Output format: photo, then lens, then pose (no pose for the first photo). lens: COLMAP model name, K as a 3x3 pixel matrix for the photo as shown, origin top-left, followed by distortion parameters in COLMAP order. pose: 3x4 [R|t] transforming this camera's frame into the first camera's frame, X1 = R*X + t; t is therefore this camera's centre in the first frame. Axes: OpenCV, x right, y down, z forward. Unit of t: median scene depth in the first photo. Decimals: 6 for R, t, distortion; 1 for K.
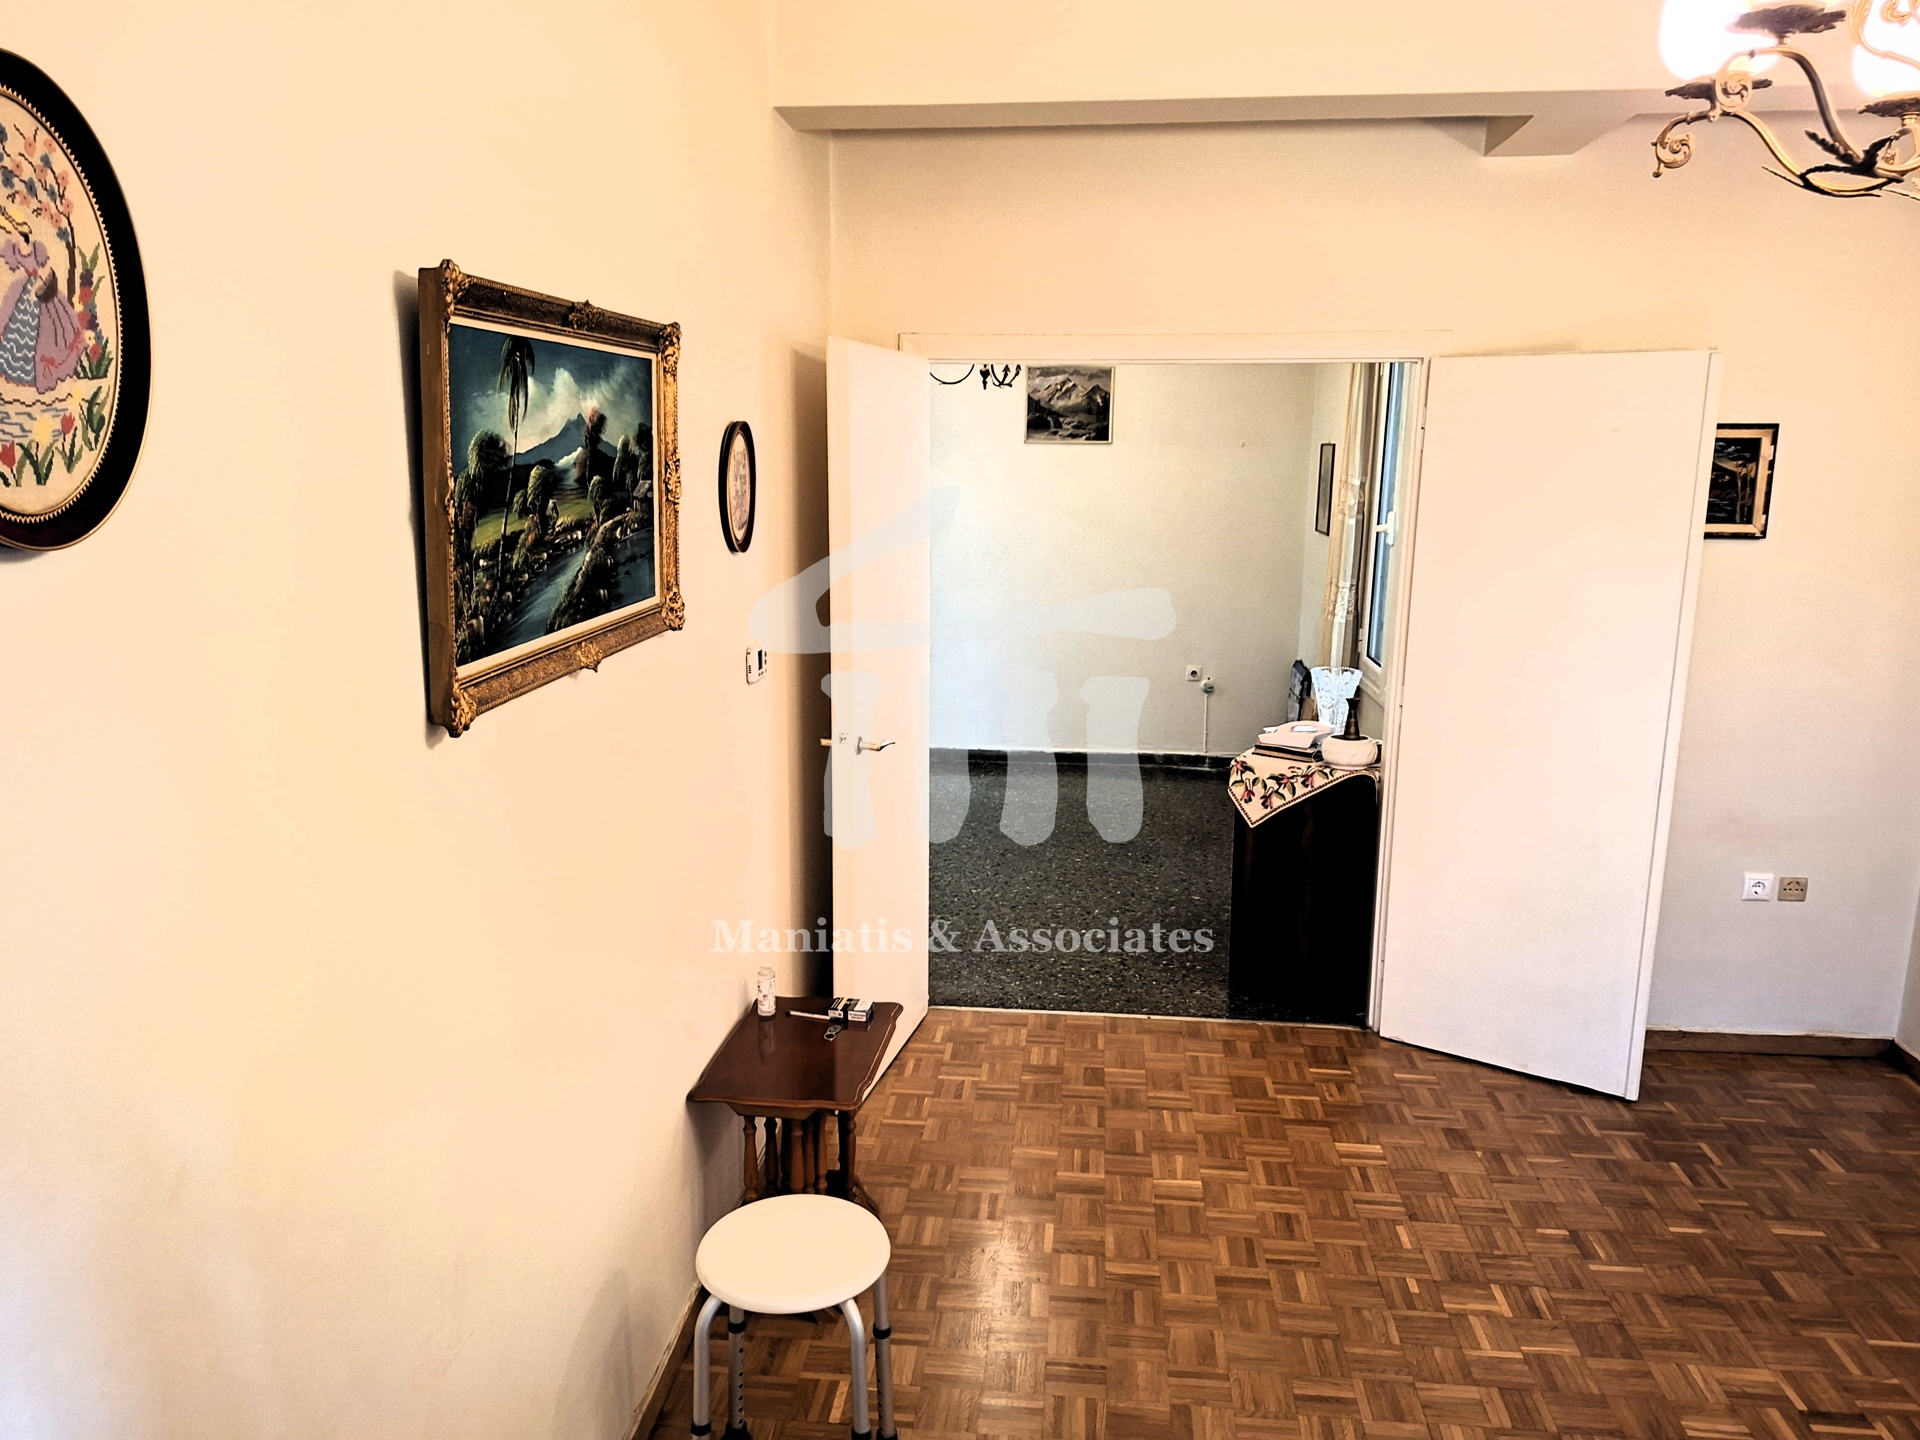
lens RADIAL K [[1375.4, 0, 960.2], [0, 1375.4, 726.6], [0, 0, 1]] dist [0.095687, -0.125572]
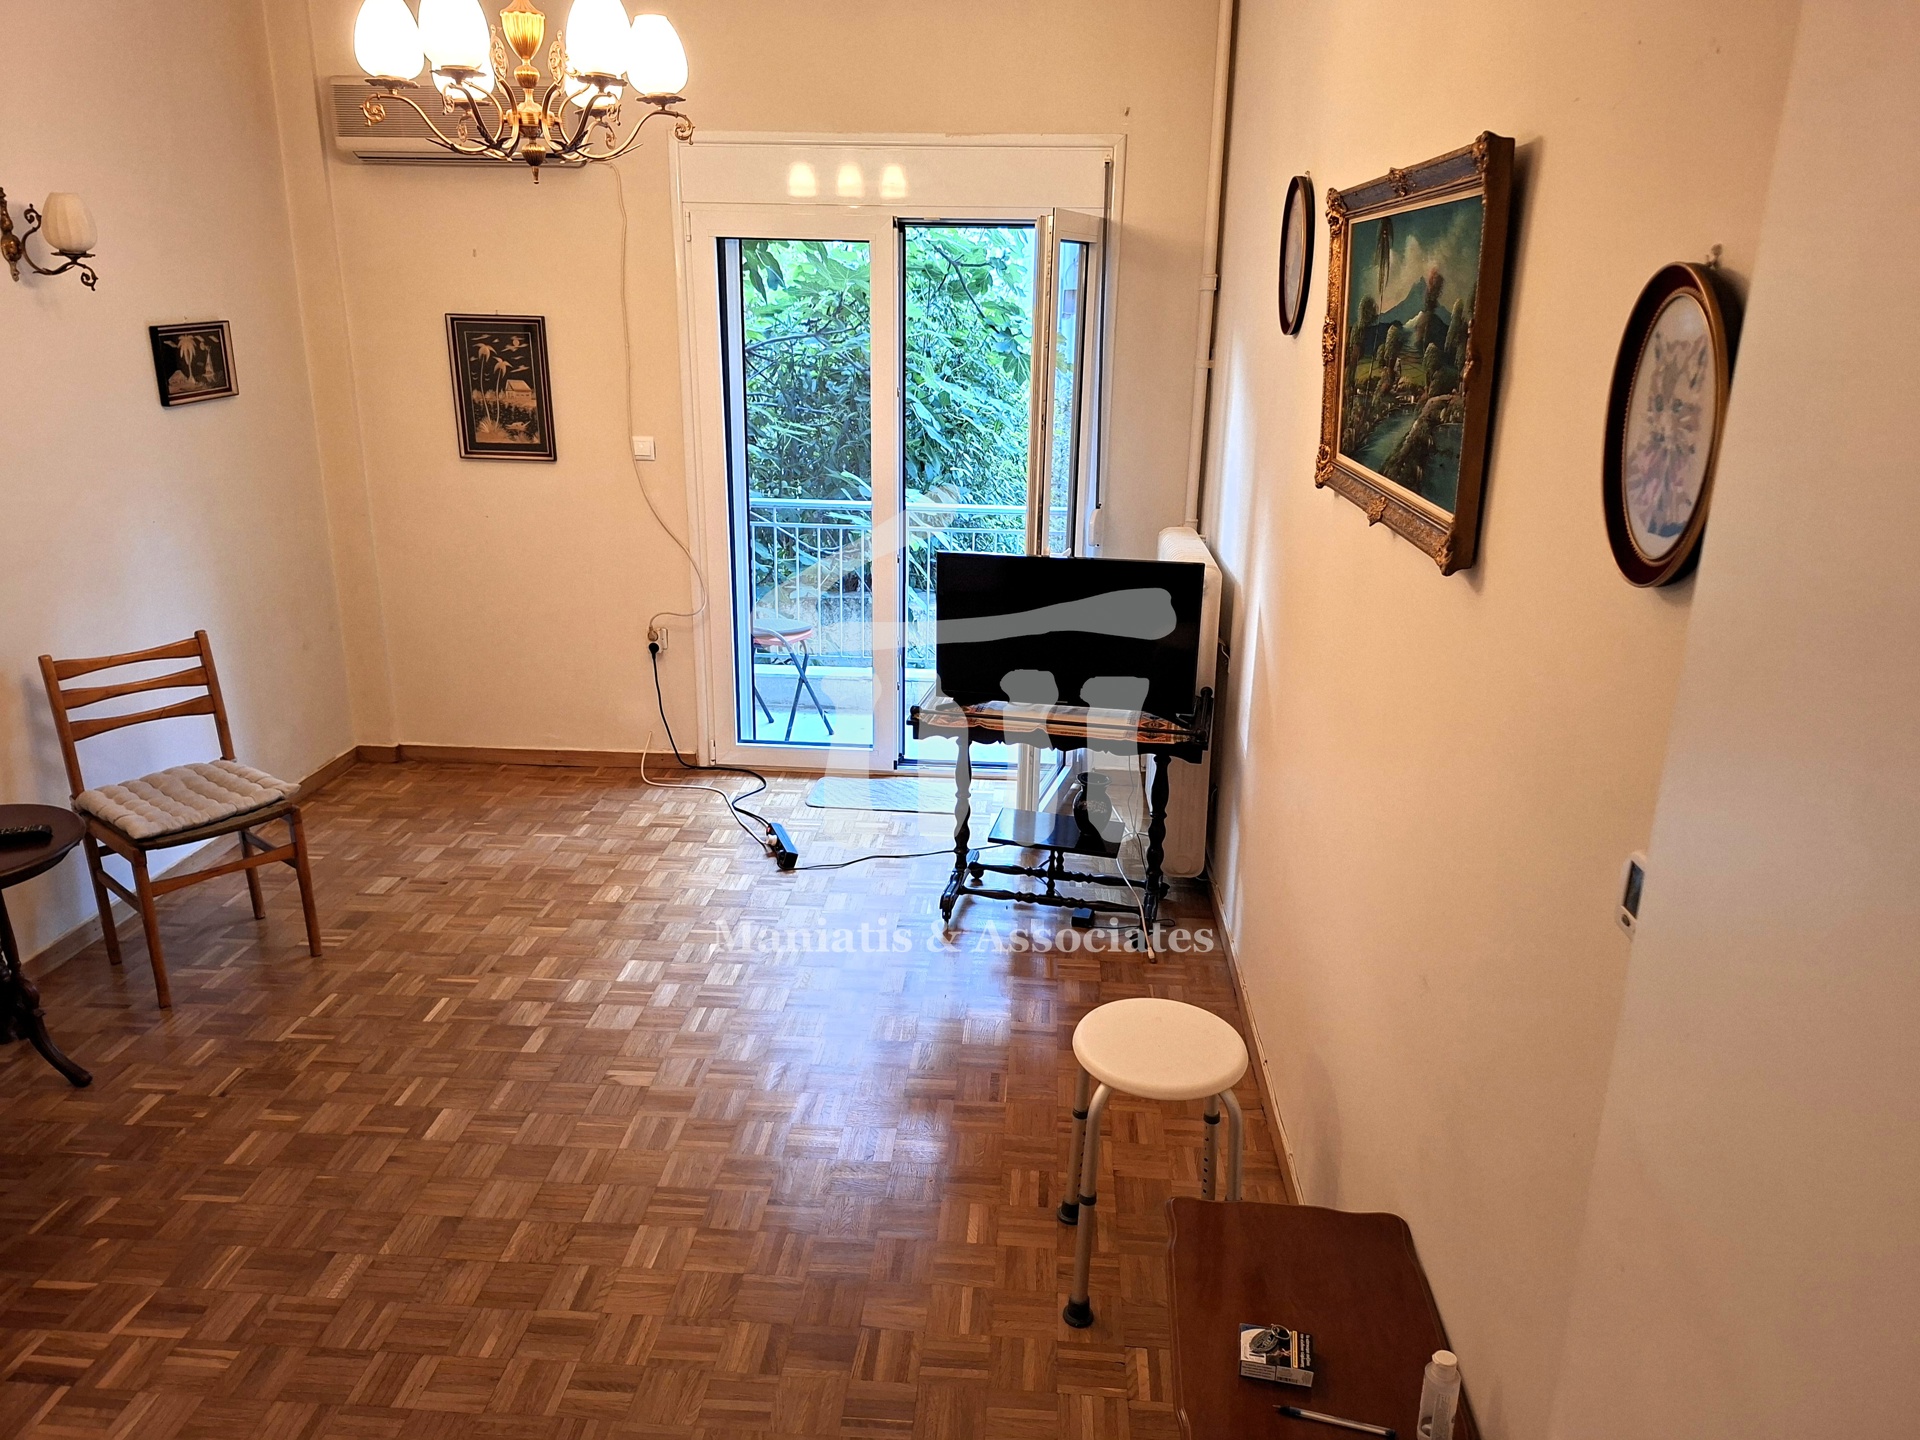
lens RADIAL K [[1345.3, 0, 971.0], [0, 1345.3, 709.9], [0, 0, 1]] dist [0.051481, -0.056690]
pose [[-0.999064, -0.011911, -0.041593, 0.086334], [-0.030616, 0.873900, 0.485141, -0.412013], [0.030569, 0.485961, -0.873446, 1.972748]]
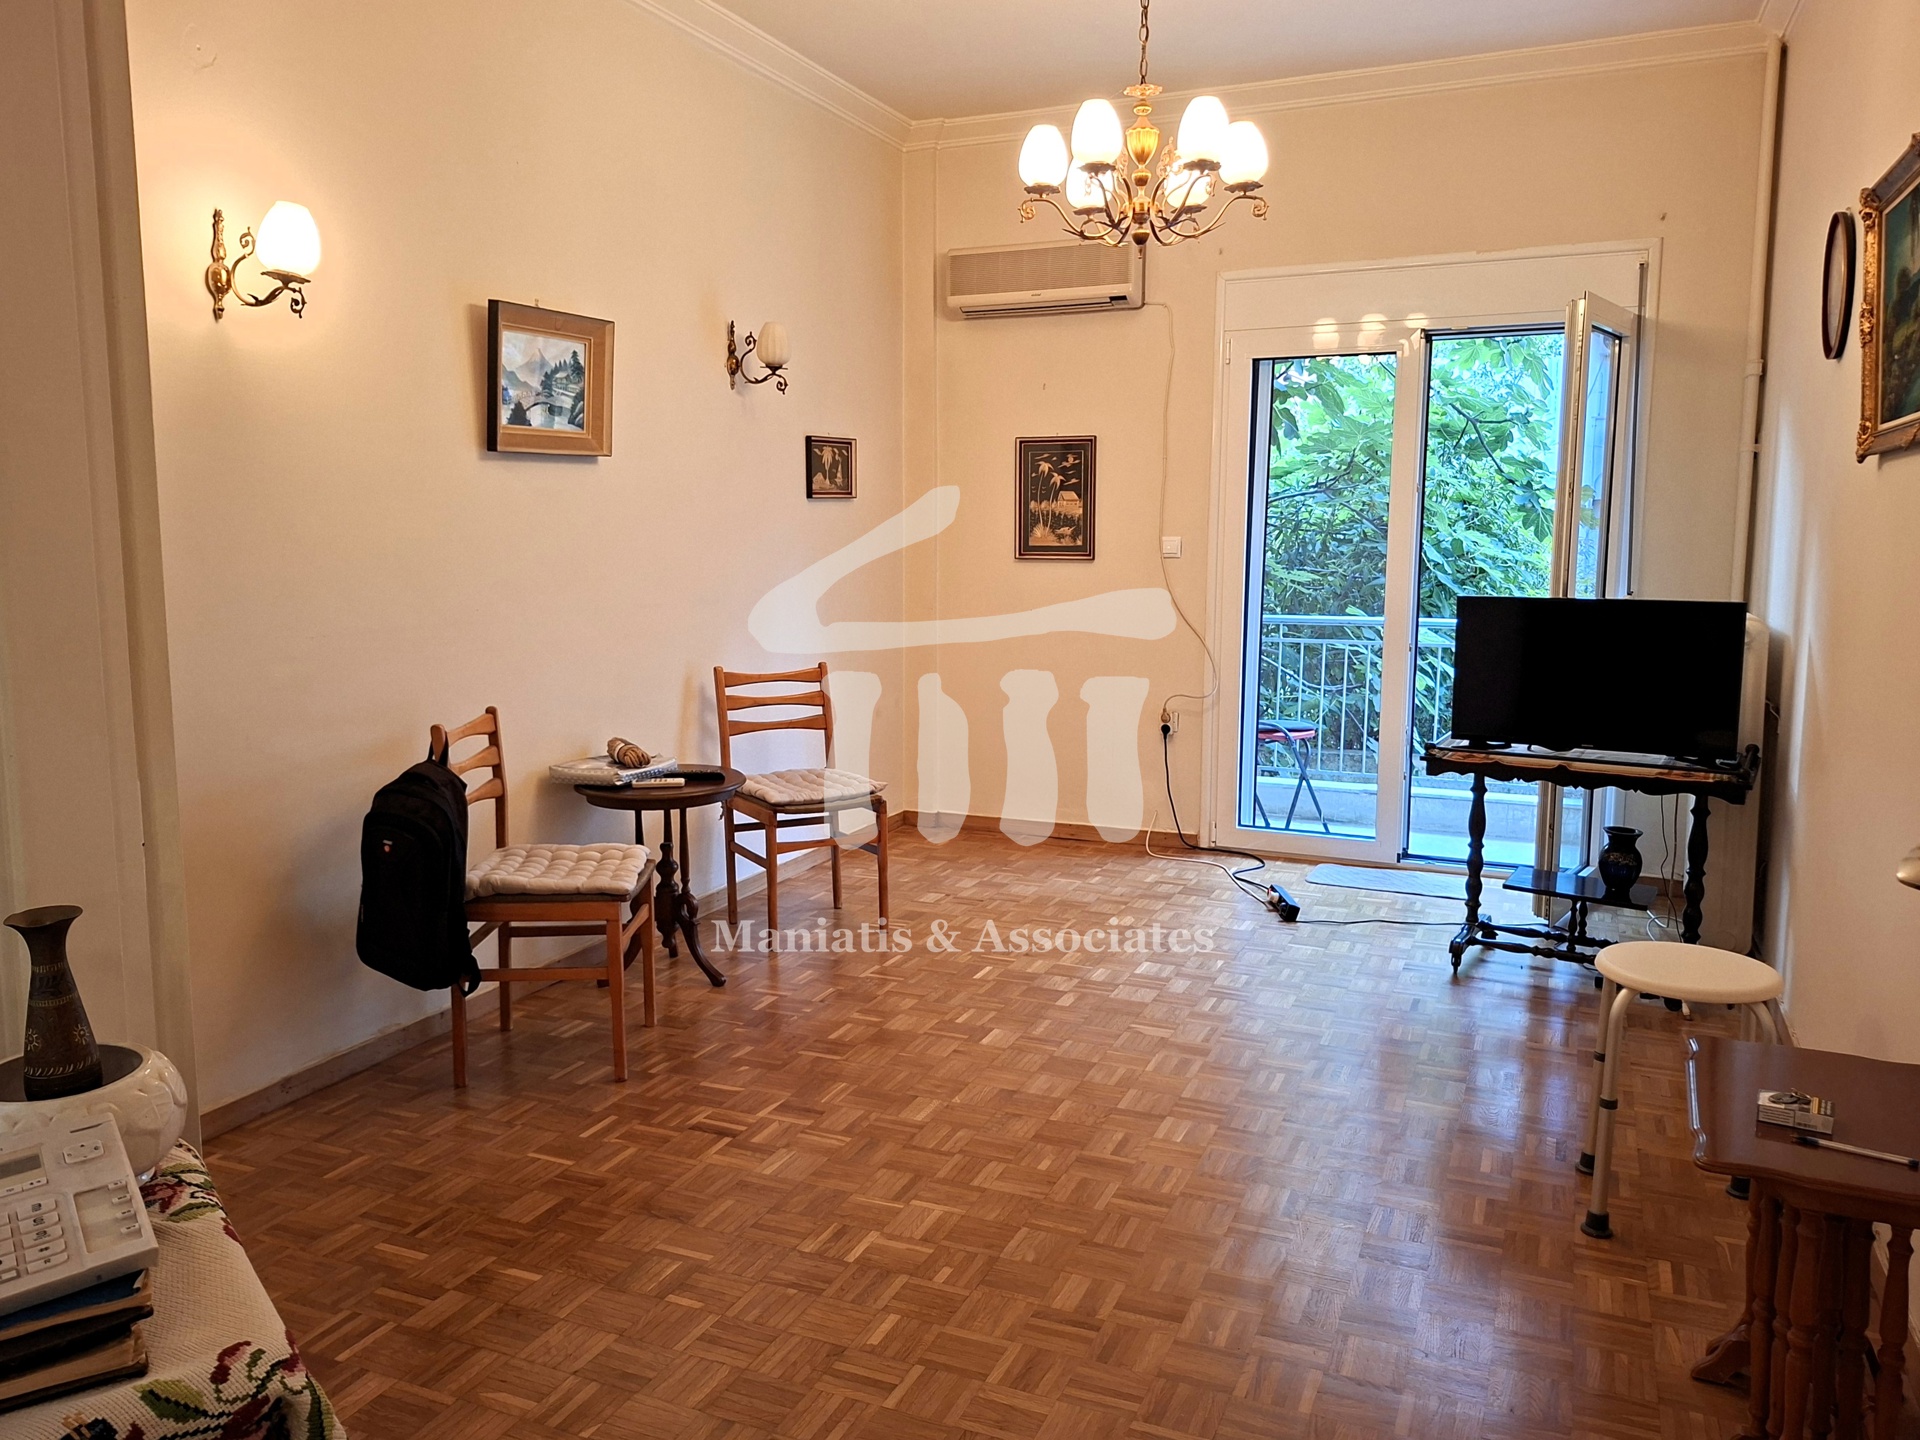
lens RADIAL K [[1421.9, 0, 957.7], [0, 1421.9, 709.1], [0, 0, 1]] dist [0.117343, -0.183206]
pose [[-0.953250, -0.048200, 0.298314, 0.118100], [0.051315, 0.947038, 0.316994, -0.256787], [-0.297794, 0.317482, -0.900291, 2.384919]]
